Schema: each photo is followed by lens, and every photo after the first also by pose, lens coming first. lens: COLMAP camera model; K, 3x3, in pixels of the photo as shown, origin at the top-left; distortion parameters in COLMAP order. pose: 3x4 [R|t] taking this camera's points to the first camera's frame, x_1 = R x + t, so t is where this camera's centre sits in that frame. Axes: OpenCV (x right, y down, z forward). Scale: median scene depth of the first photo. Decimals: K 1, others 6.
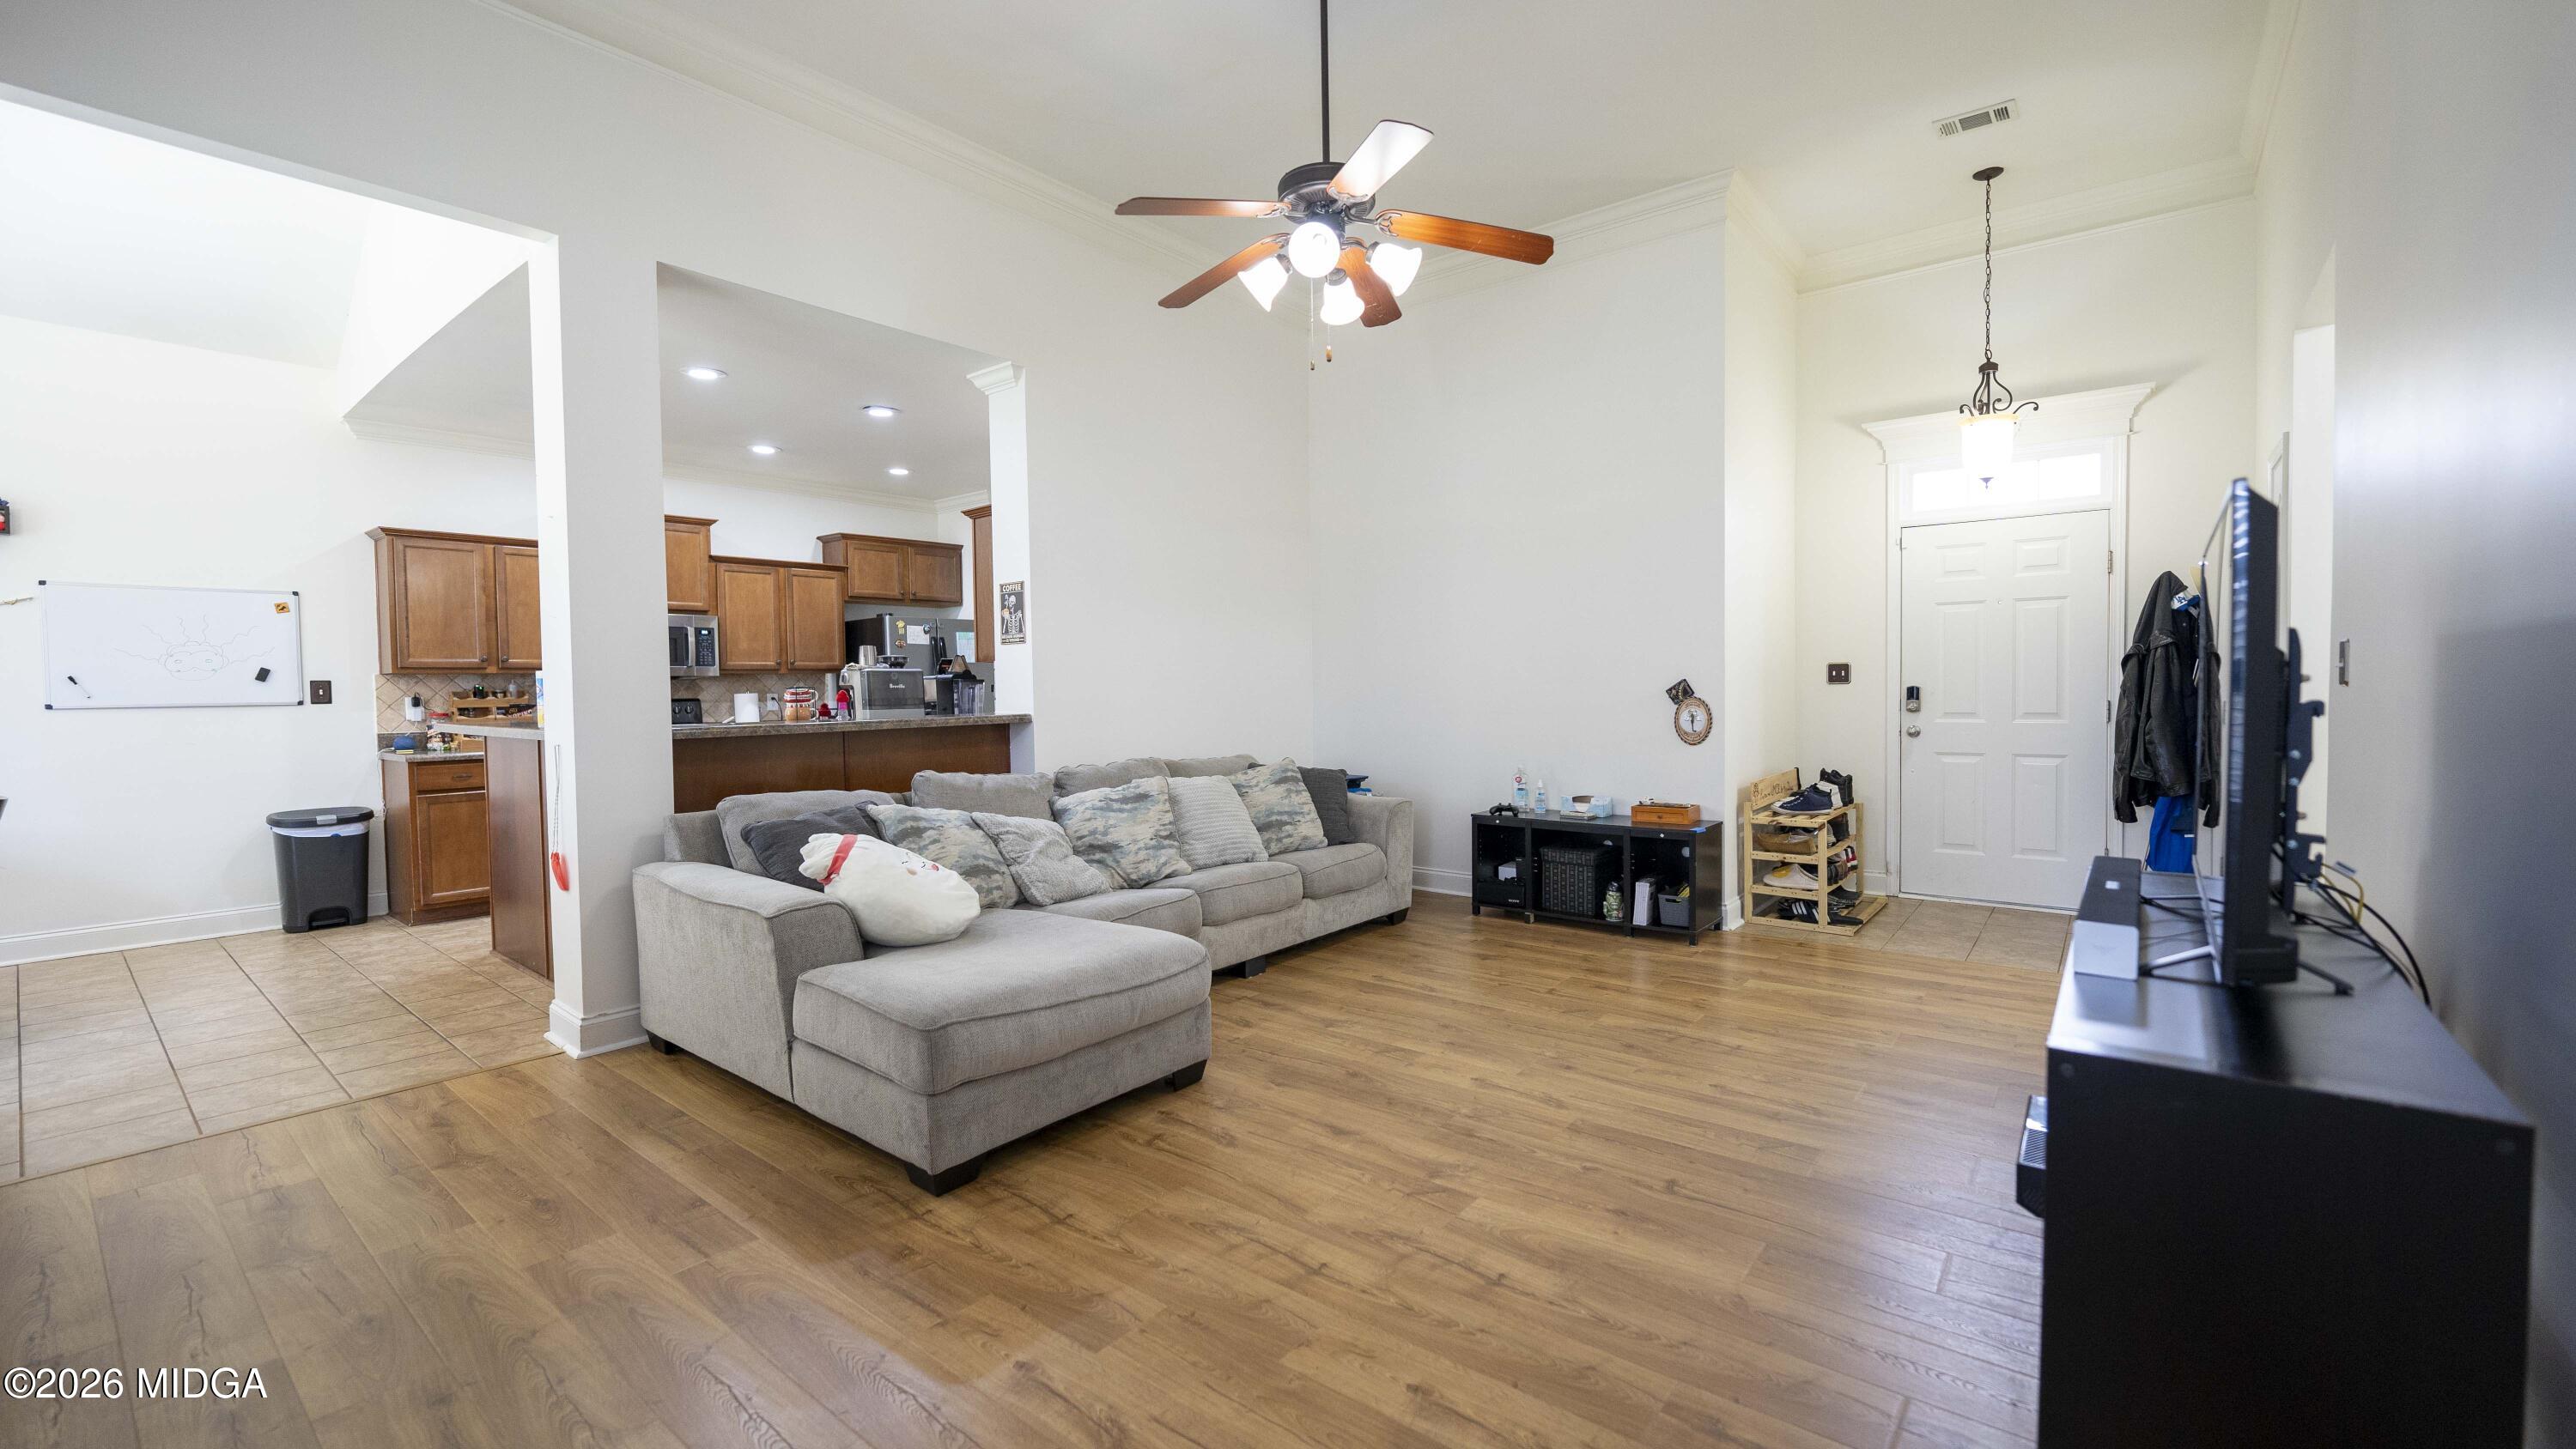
lens RADIAL K [[1043.5, 0, 1295.1], [0, 1043.5, 724.0], [0, 0, 1]] dist [-0.011973, -0.001752]
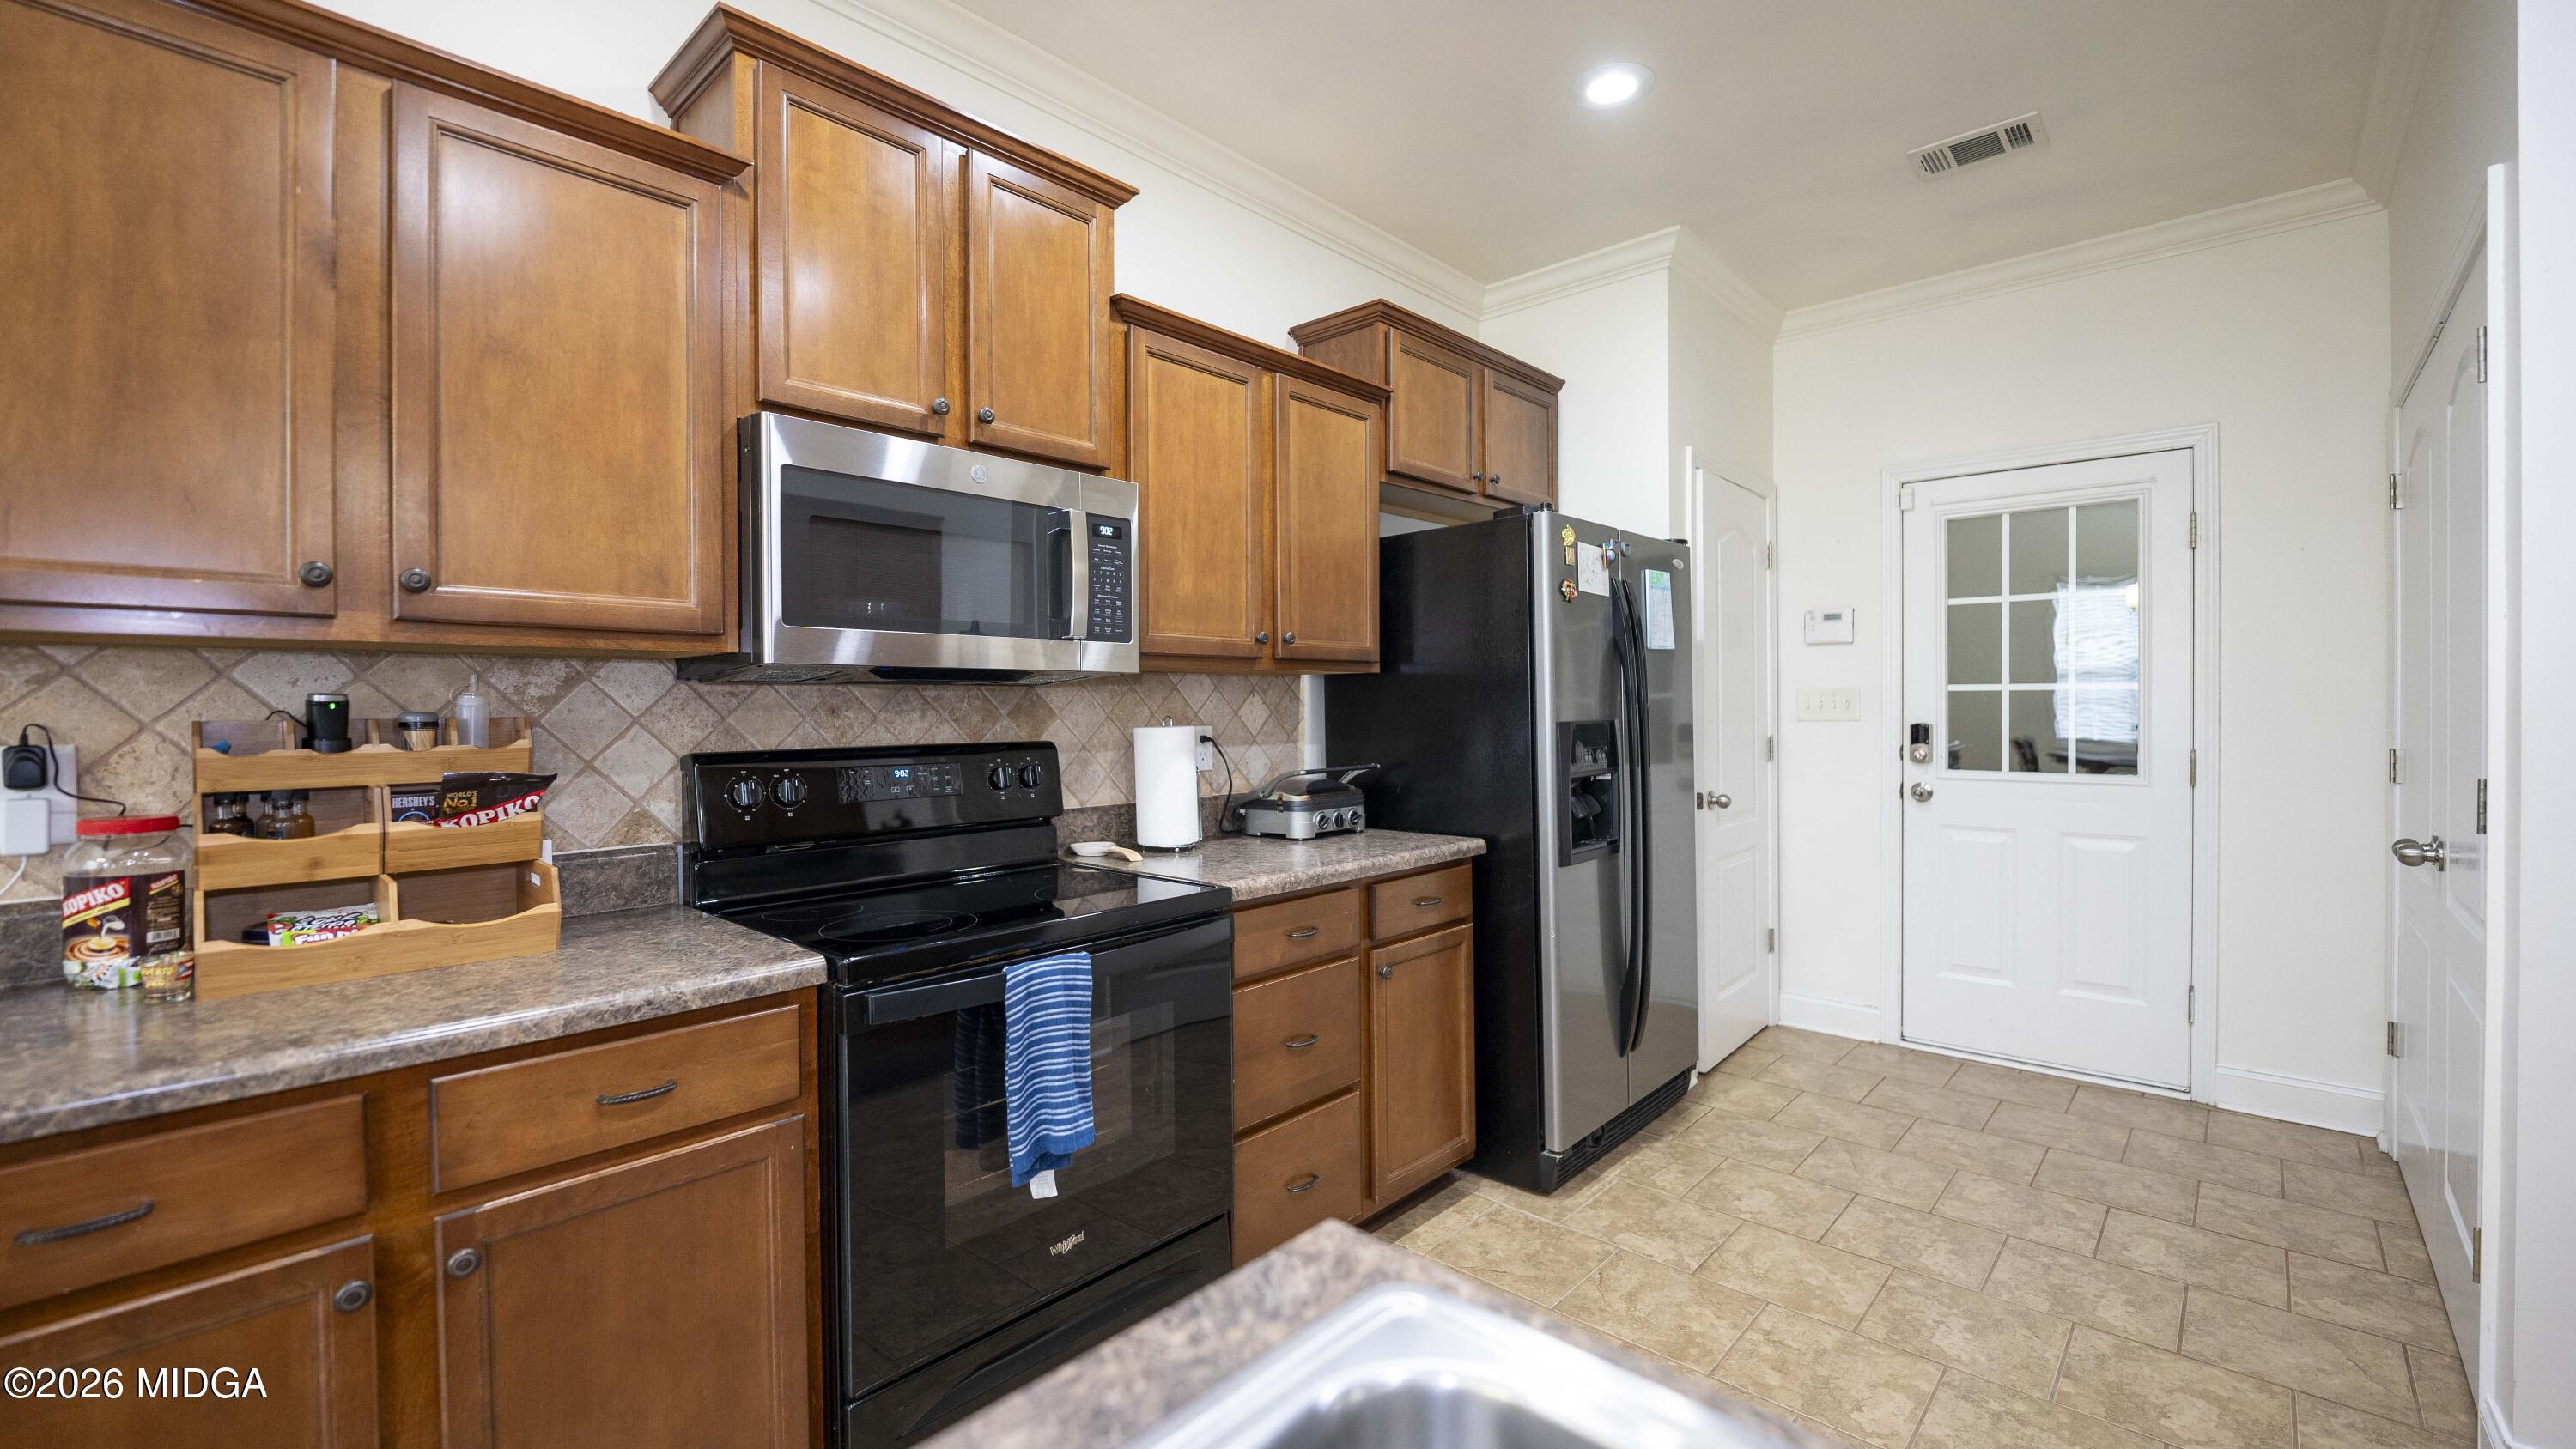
lens RADIAL K [[1043.5, 0, 1271.5], [0, 1043.5, 715.1], [0, 0, 1]] dist [-0.011973, -0.001752]
pose [[0.996532, 0.010503, -0.082549, -0.585489], [-0.012635, 0.999599, -0.025342, -0.031283], [0.082250, 0.026297, 0.996265, 0.828682]]
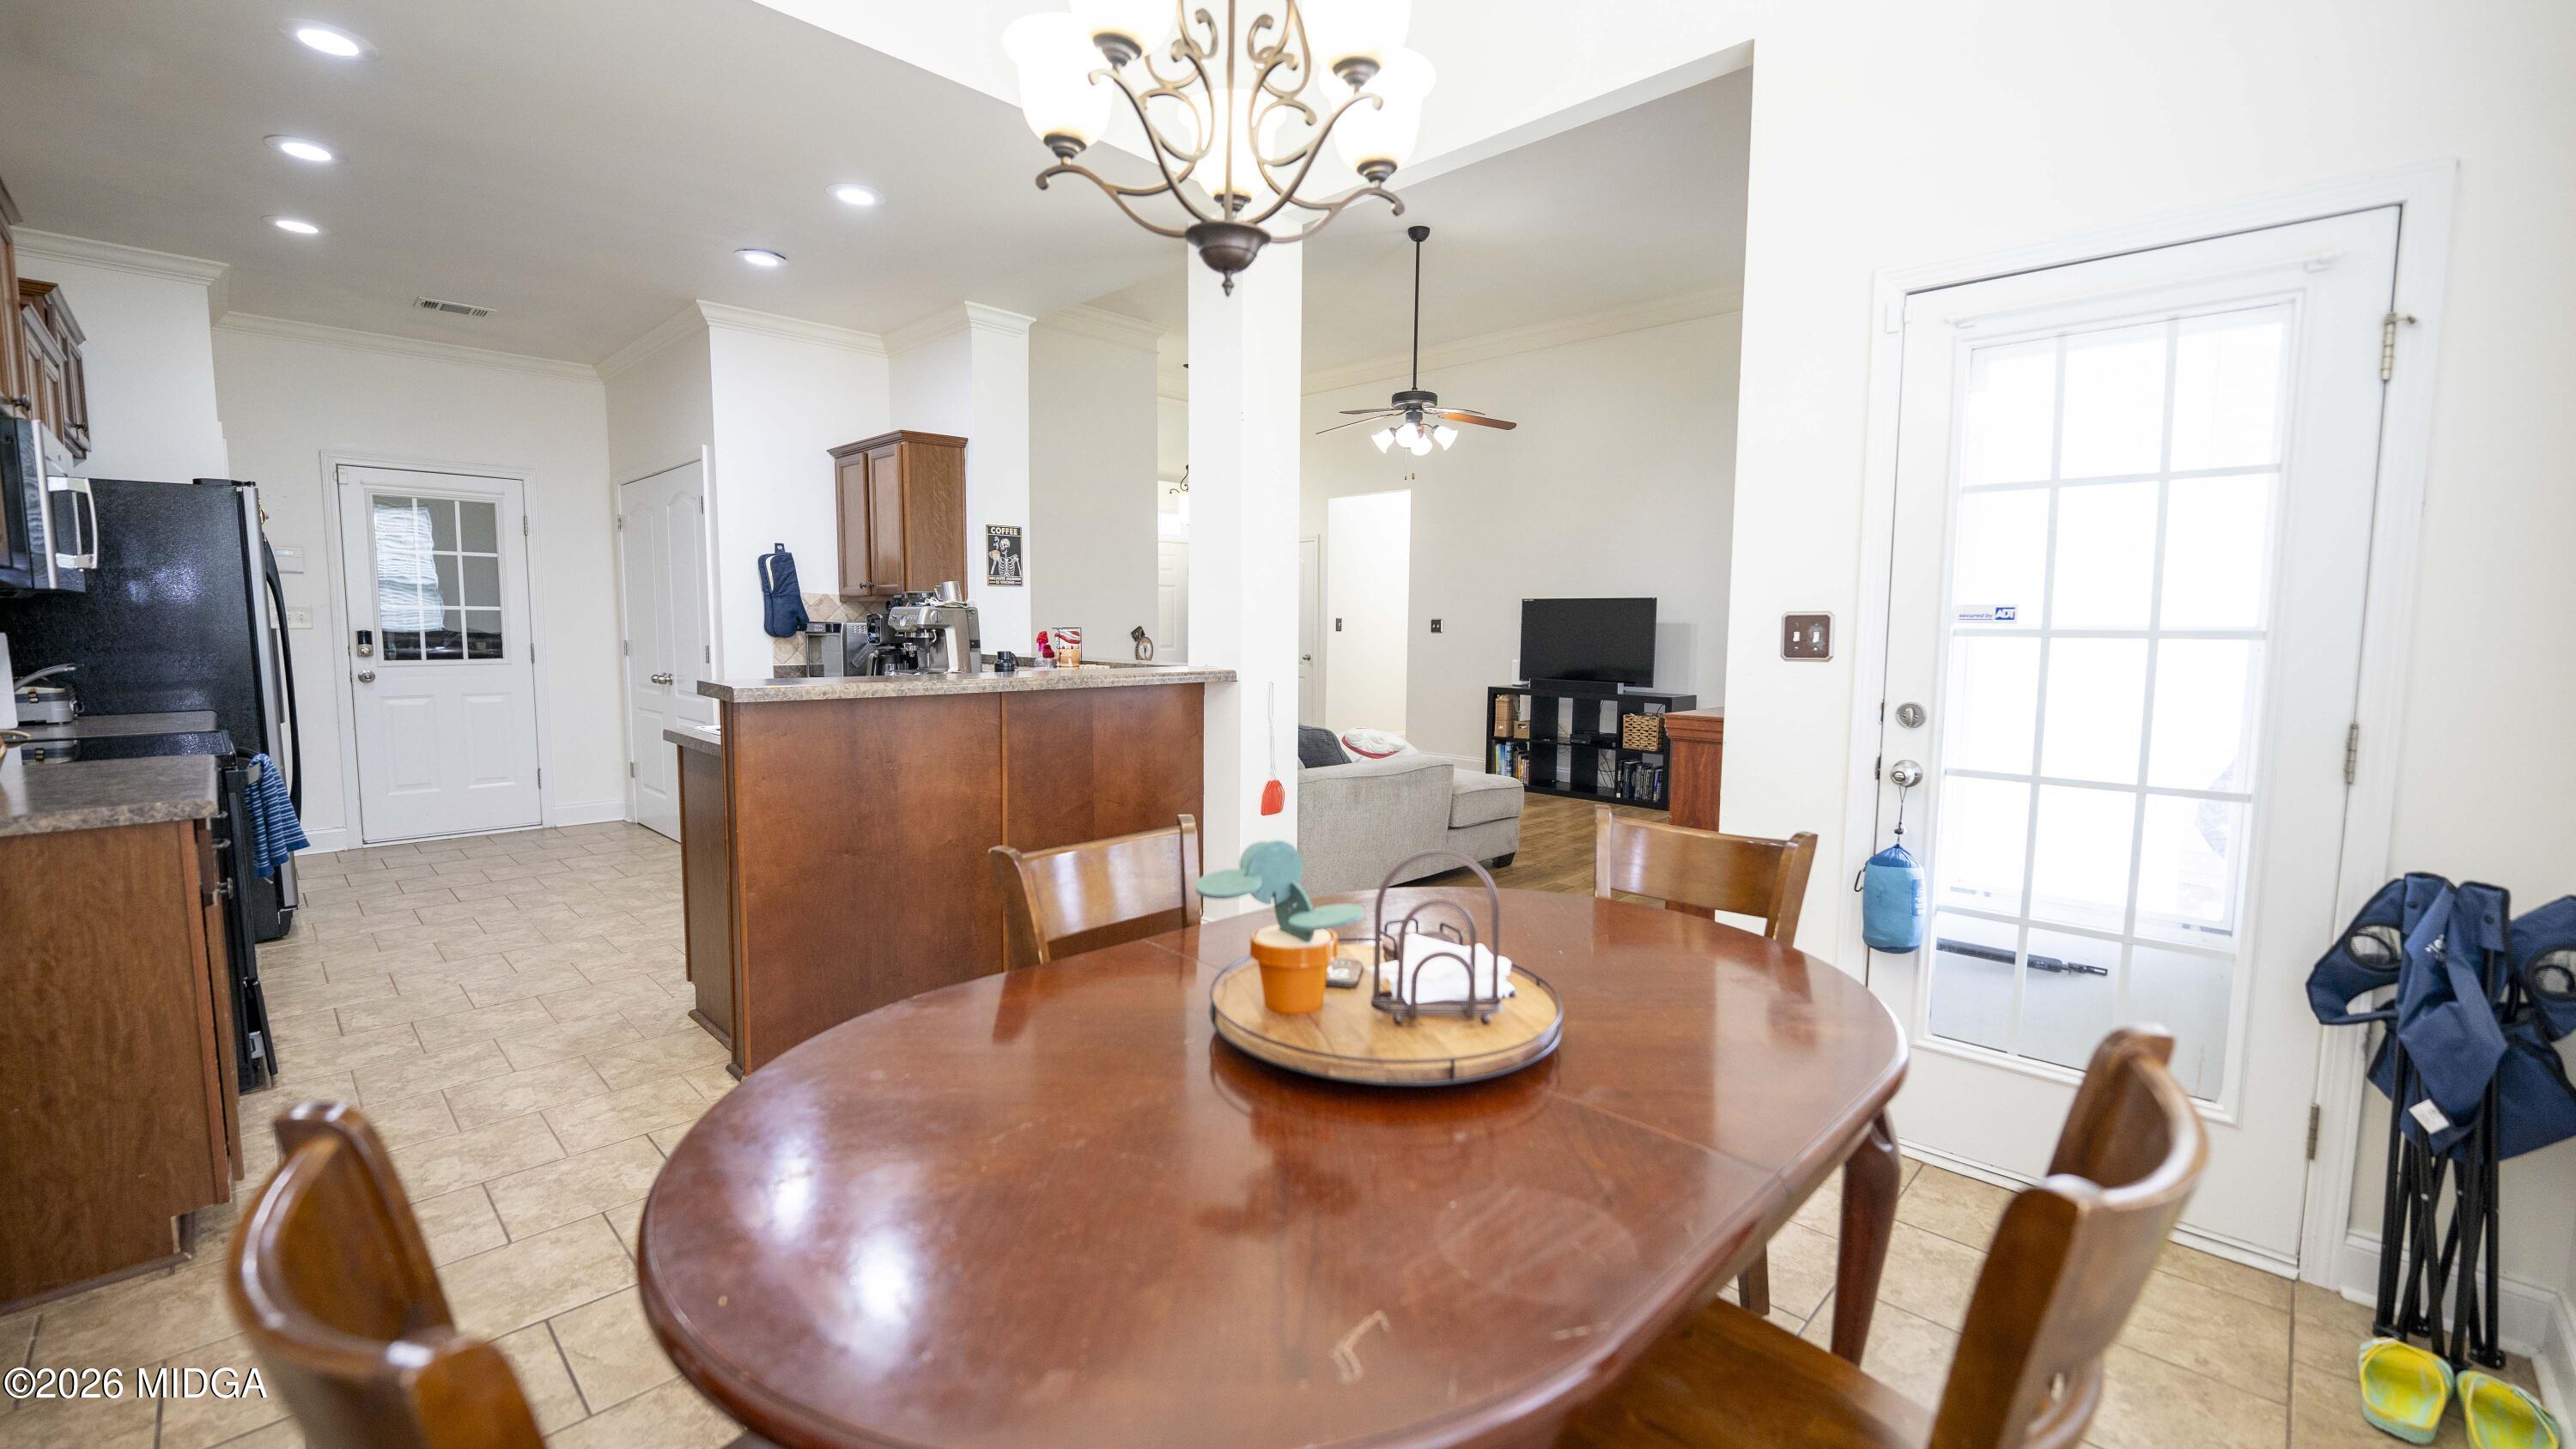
lens RADIAL K [[1043.5, 0, 1292.4], [0, 1043.5, 708.1], [0, 0, 1]] dist [-0.011973, -0.001752]
pose [[0.095808, -0.068095, 0.993068, -1.126275], [0.027716, 0.997453, 0.065722, -0.014007], [-0.995014, 0.021227, 0.097451, 0.545685]]
